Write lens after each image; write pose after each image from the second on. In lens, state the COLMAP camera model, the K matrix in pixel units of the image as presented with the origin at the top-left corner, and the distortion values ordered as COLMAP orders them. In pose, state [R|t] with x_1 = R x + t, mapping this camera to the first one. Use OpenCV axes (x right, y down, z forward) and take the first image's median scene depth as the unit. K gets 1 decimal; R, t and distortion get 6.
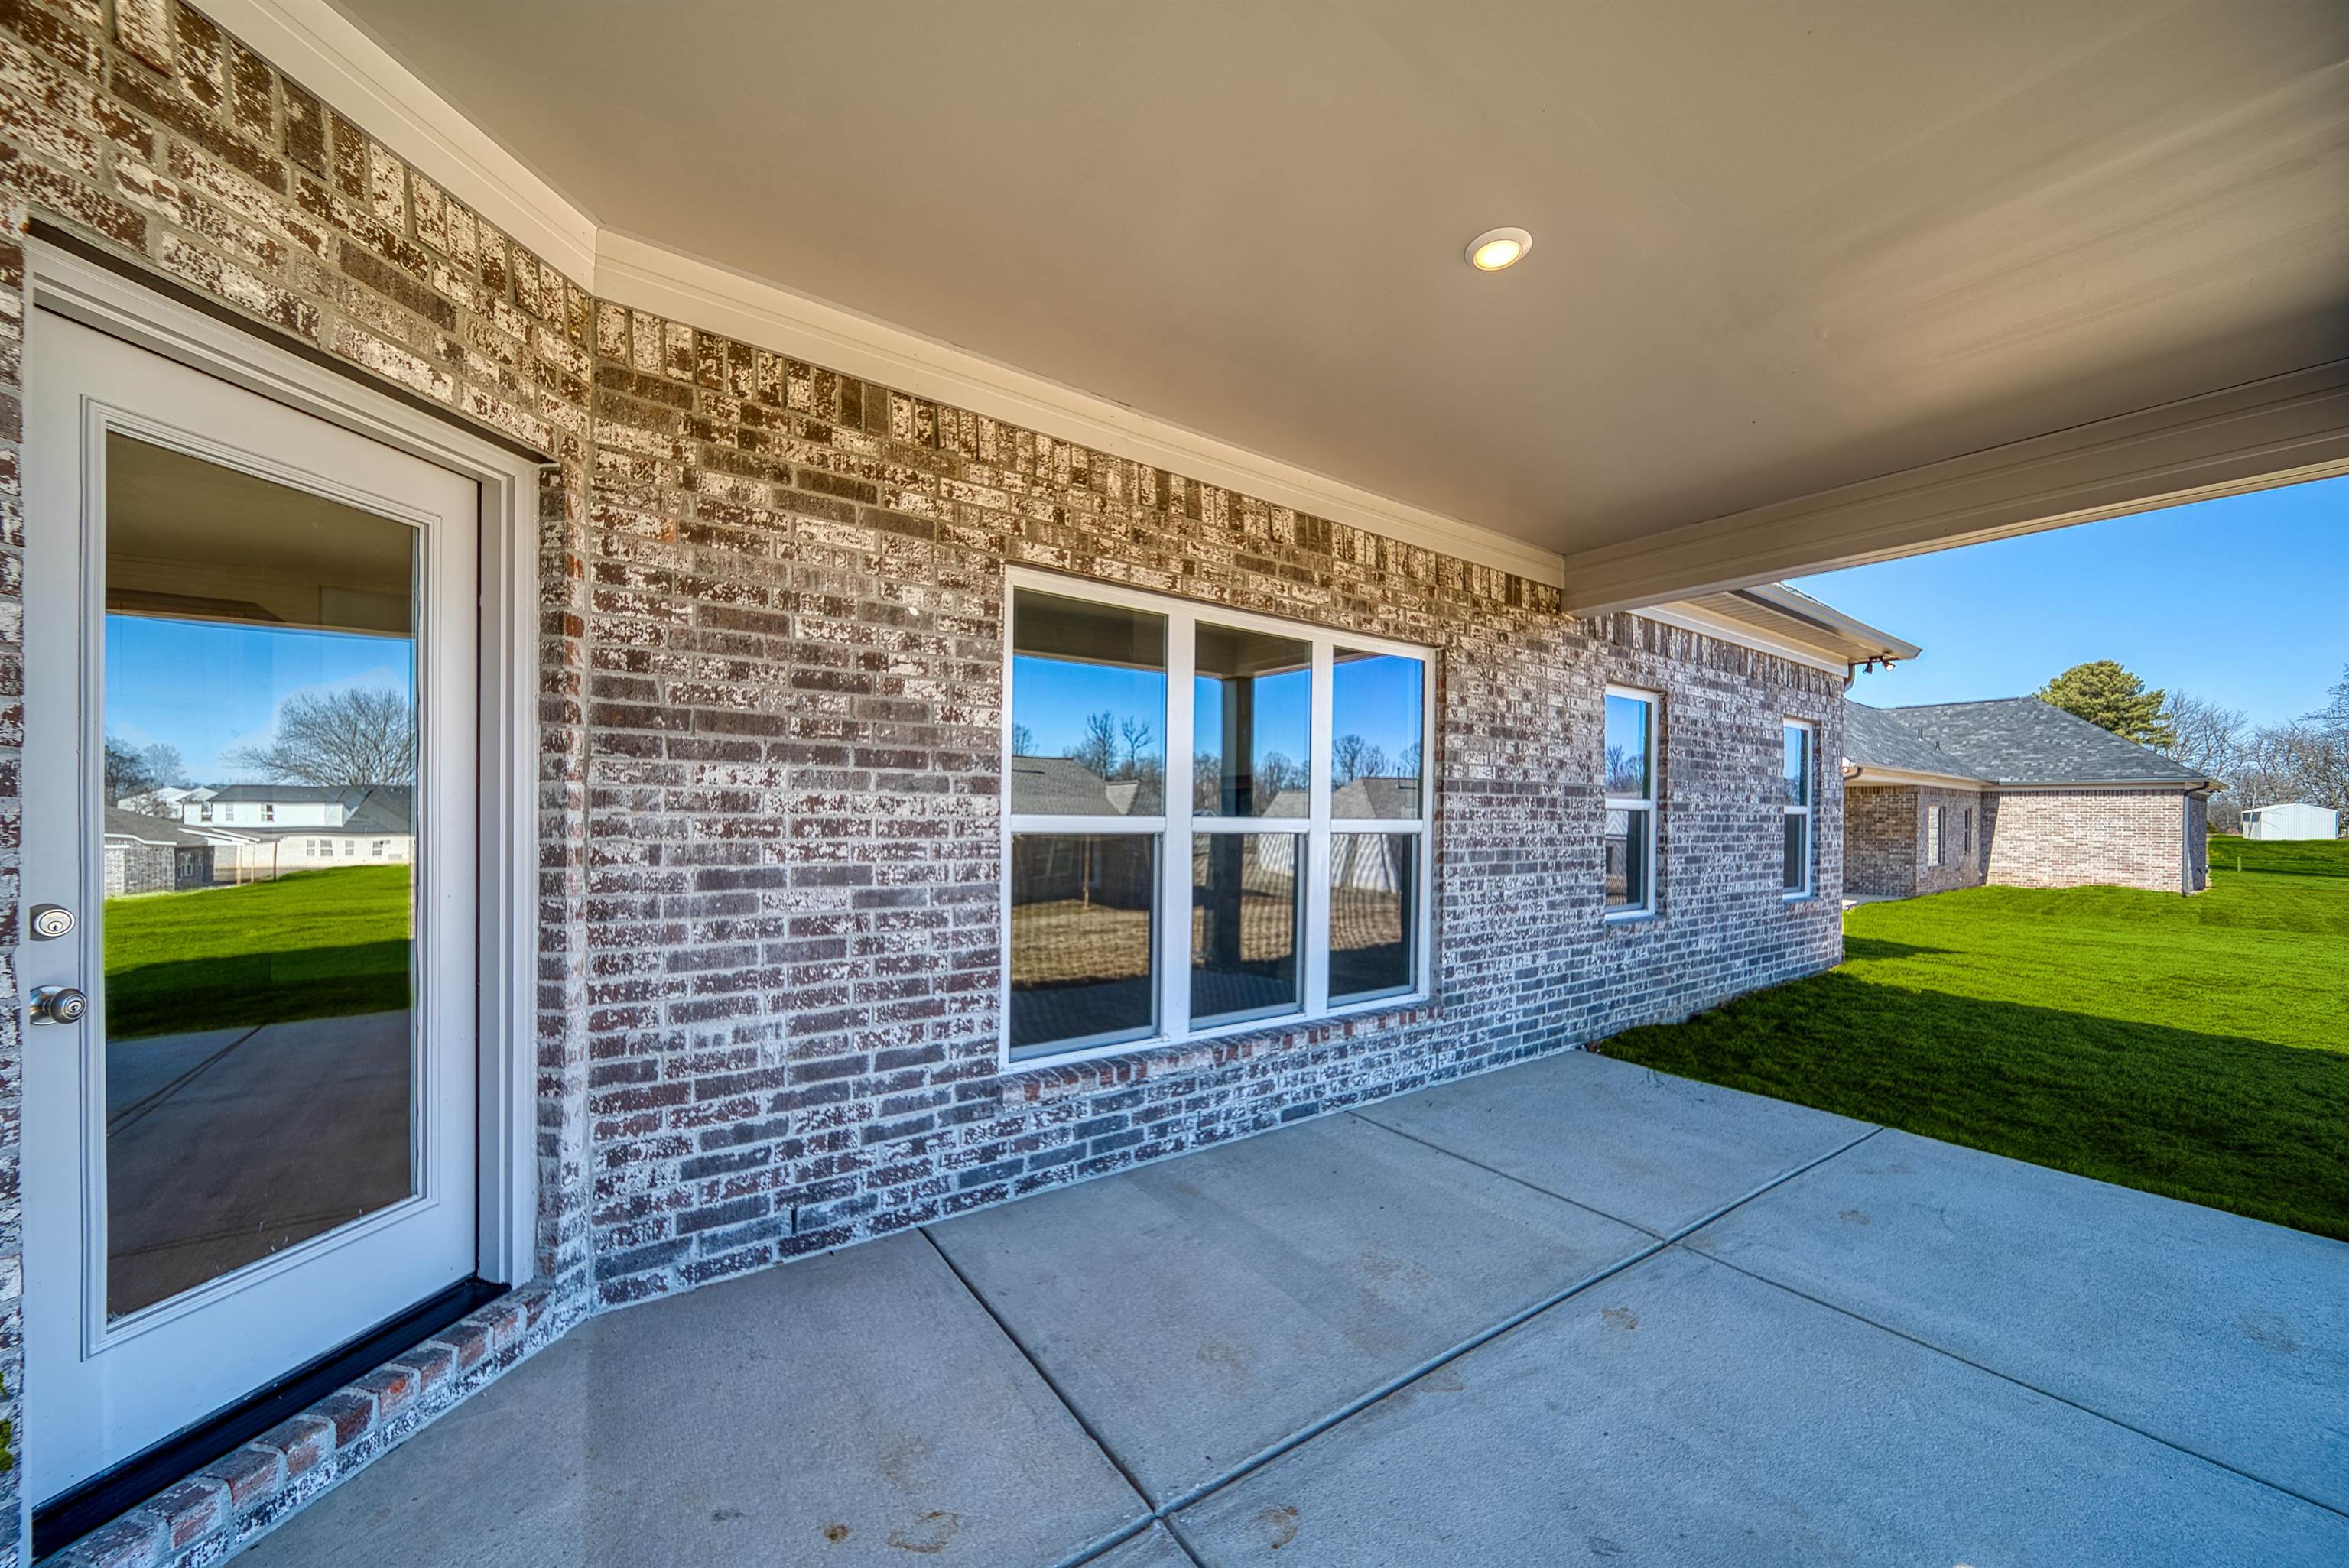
lens RADIAL K [[842.6, 0, 1178.7], [0, 842.6, 820.4], [0, 0, 1]] dist [0.001812, -0.000575]
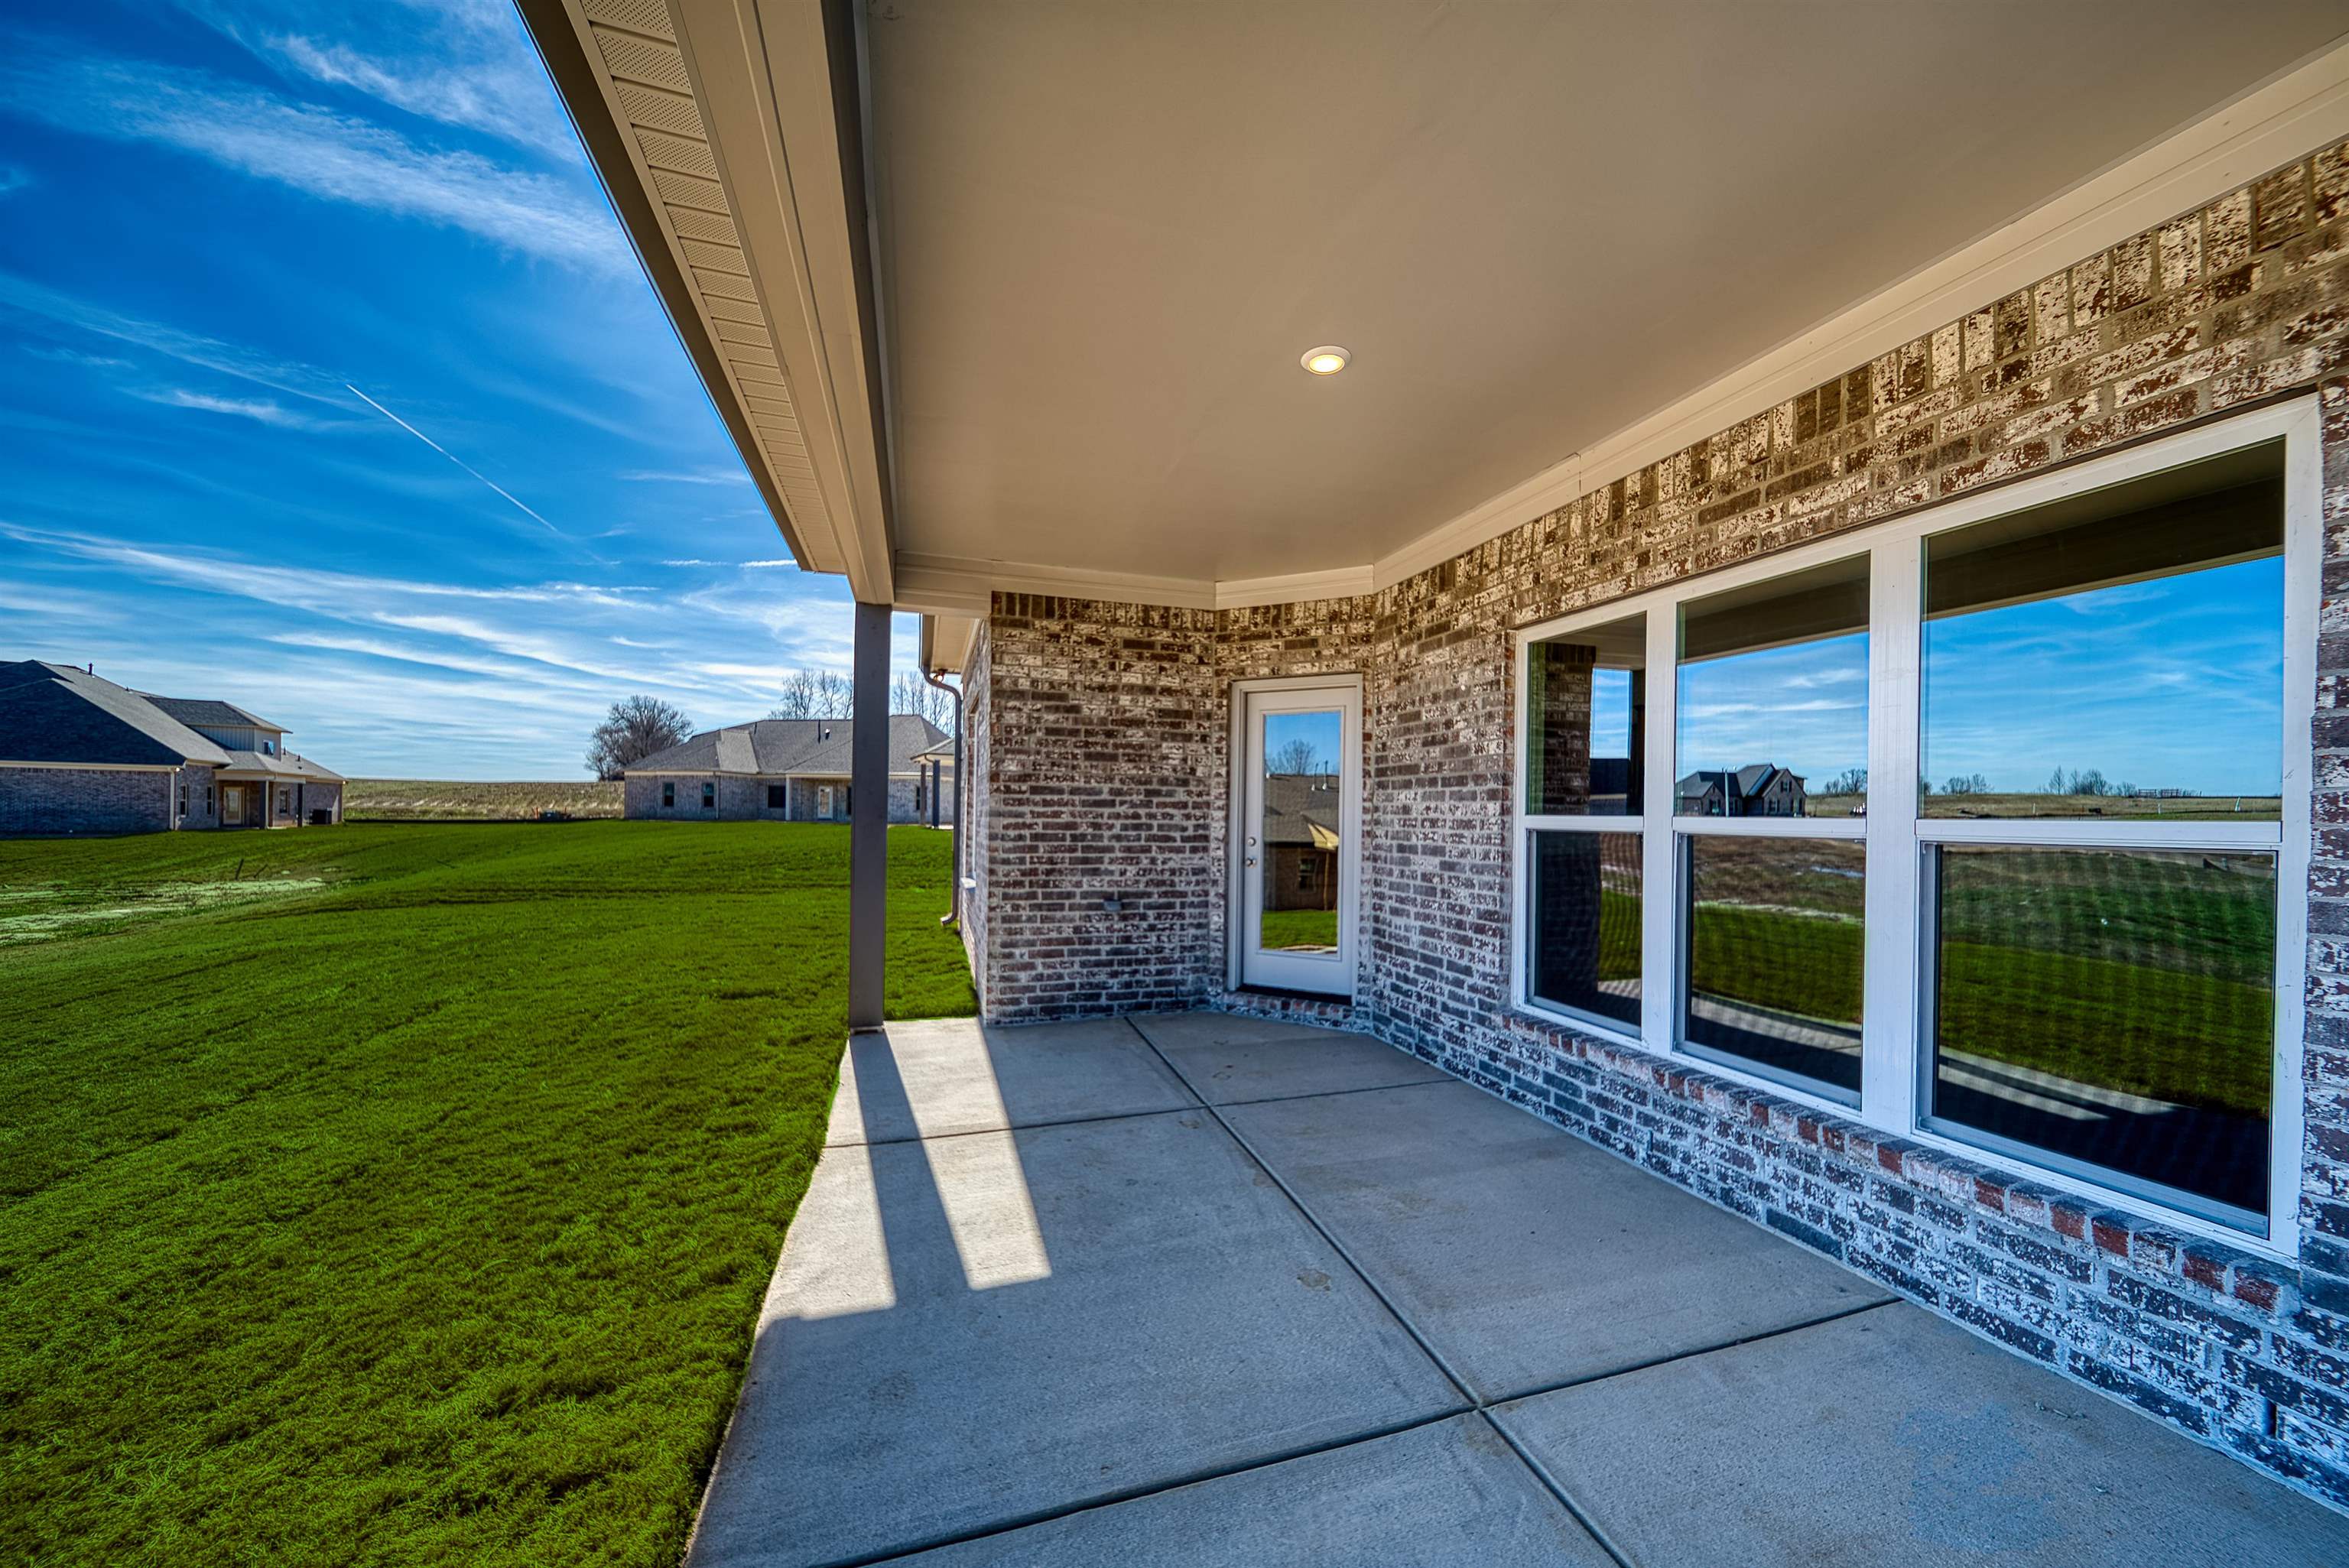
lens RADIAL K [[842.6, 0, 1178.7], [0, 842.6, 820.4], [0, 0, 1]] dist [0.001812, -0.000575]
pose [[-0.311676, -0.010132, -0.950135, 1.336043], [-0.022599, 0.999739, -0.003248, 0.019355], [0.949920, 0.020460, -0.311823, 0.973723]]
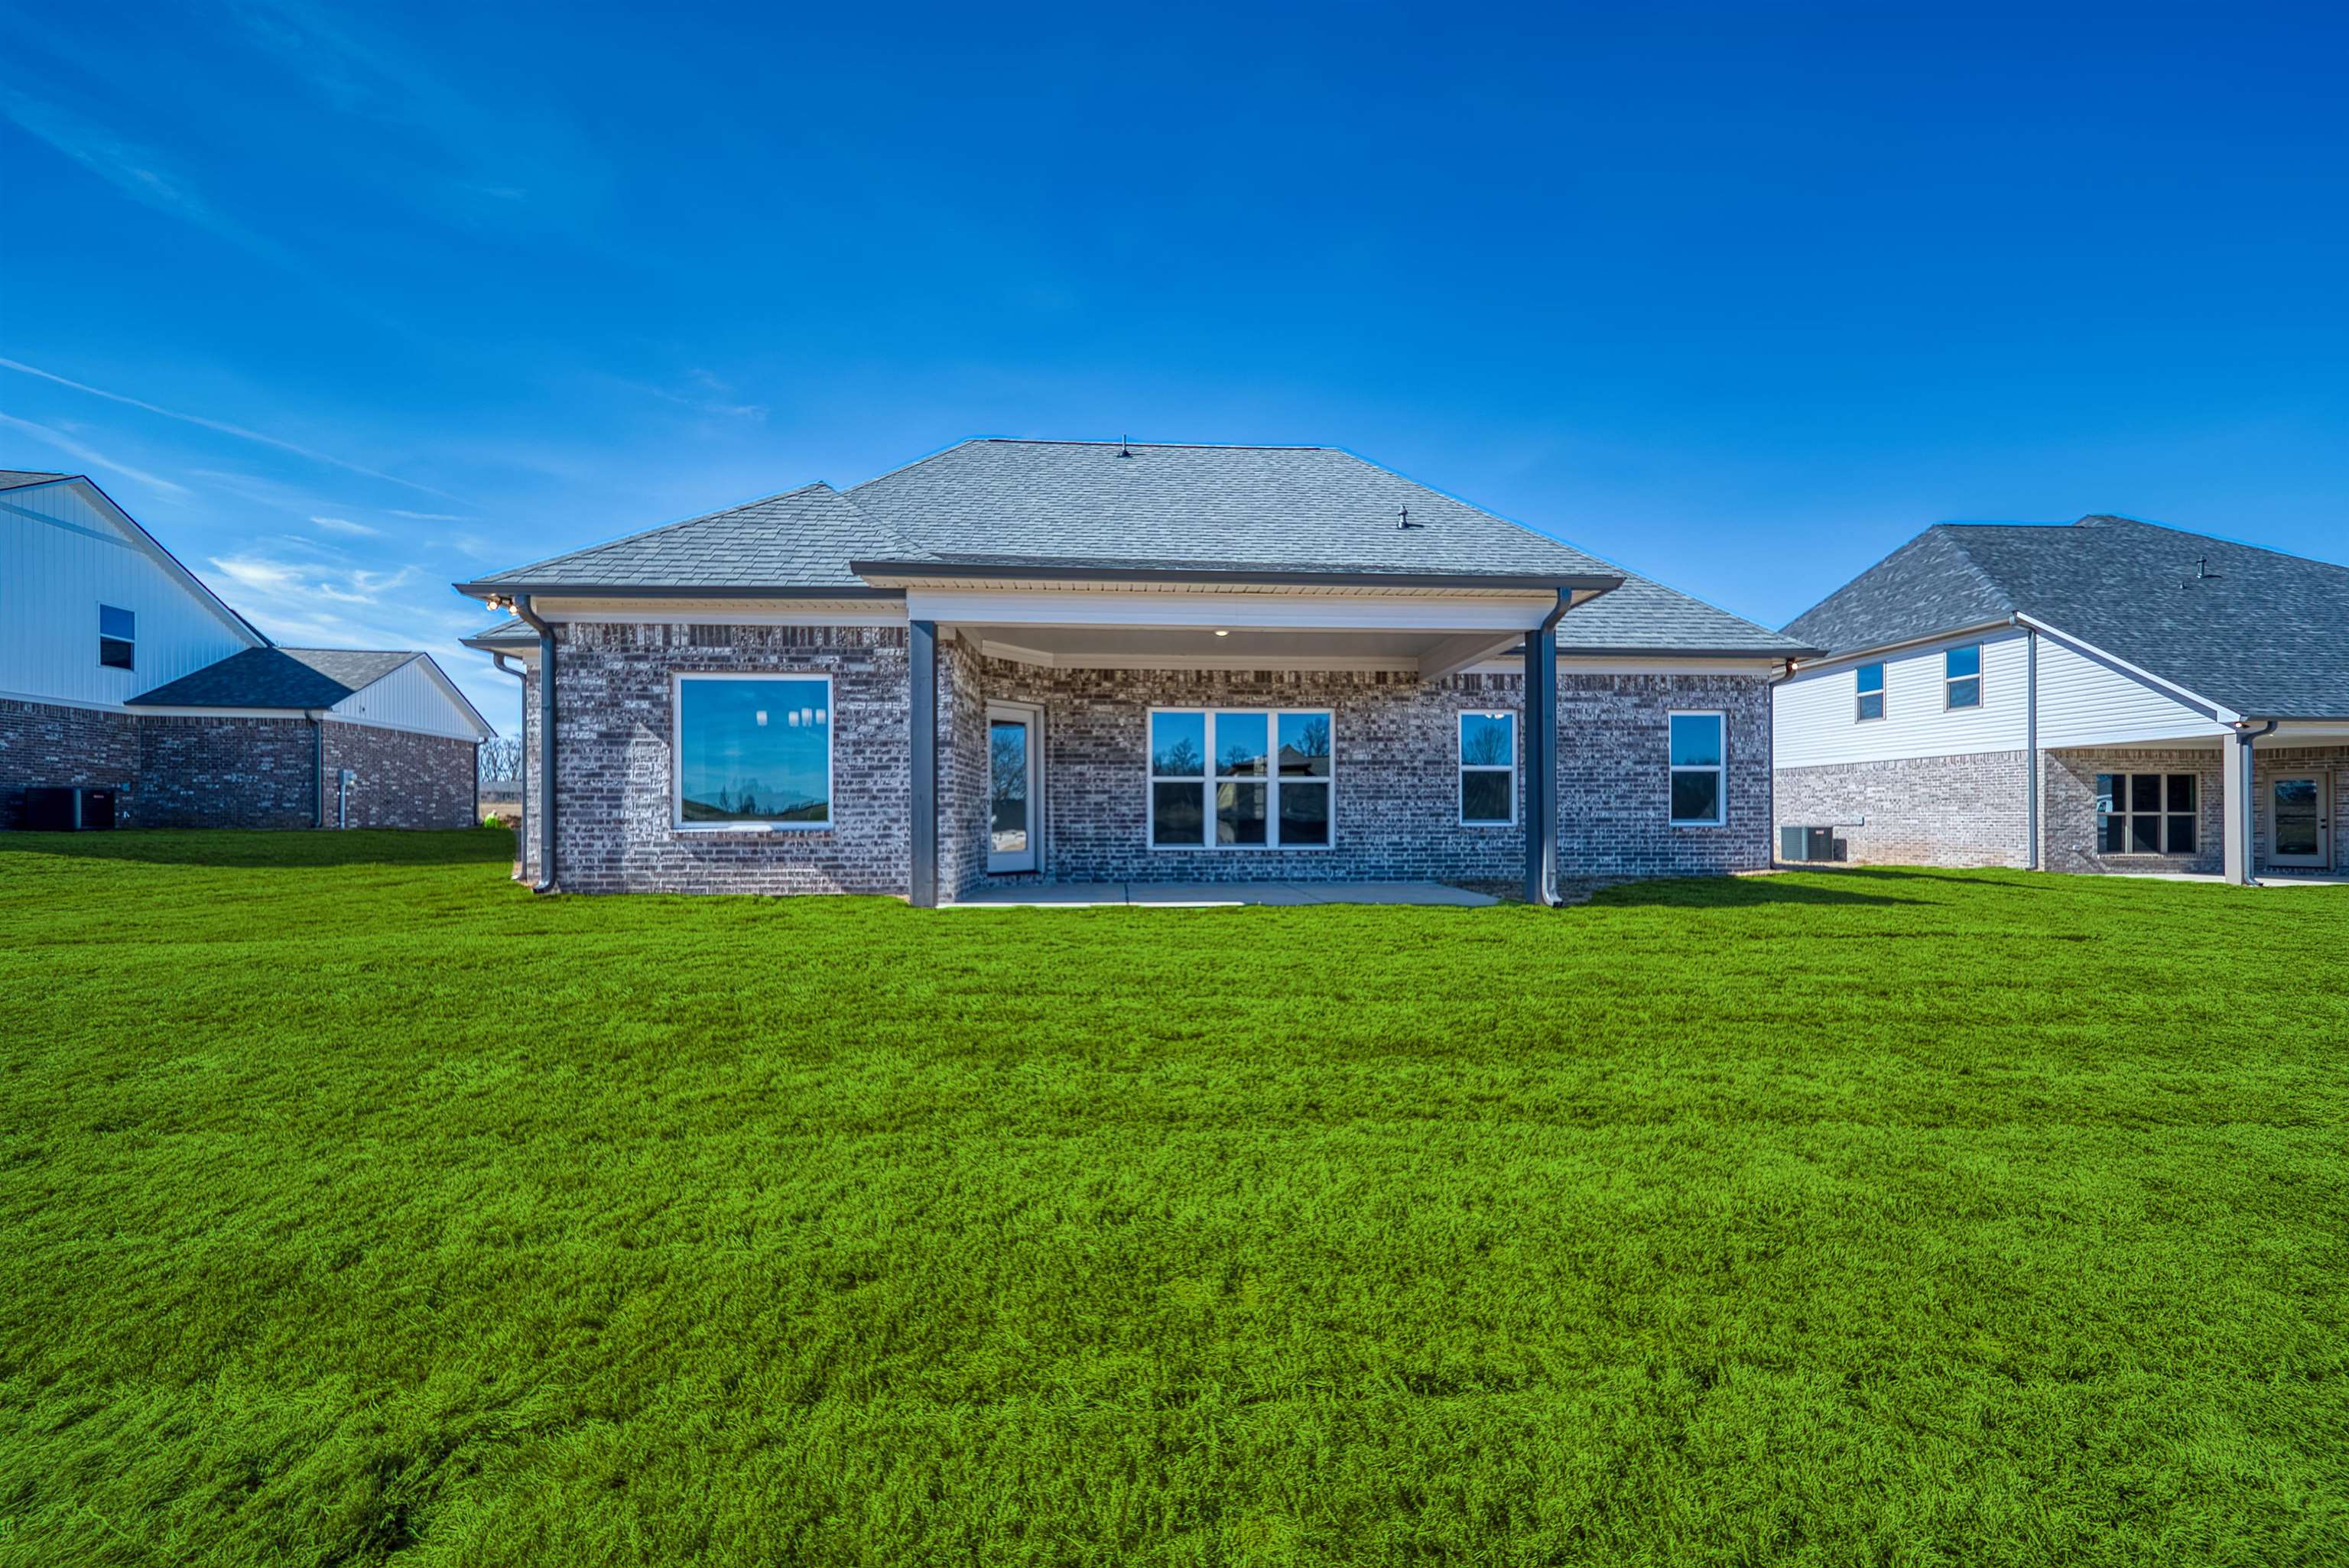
lens RADIAL K [[842.6, 0, 1178.7], [0, 842.6, 820.4], [0, 0, 1]] dist [0.001812, -0.000575]
pose [[0.859105, -0.015825, -0.511555, 1.859066], [0.011206, 0.999864, -0.012111, 0.241047], [0.511677, 0.004672, 0.859165, -2.165093]]
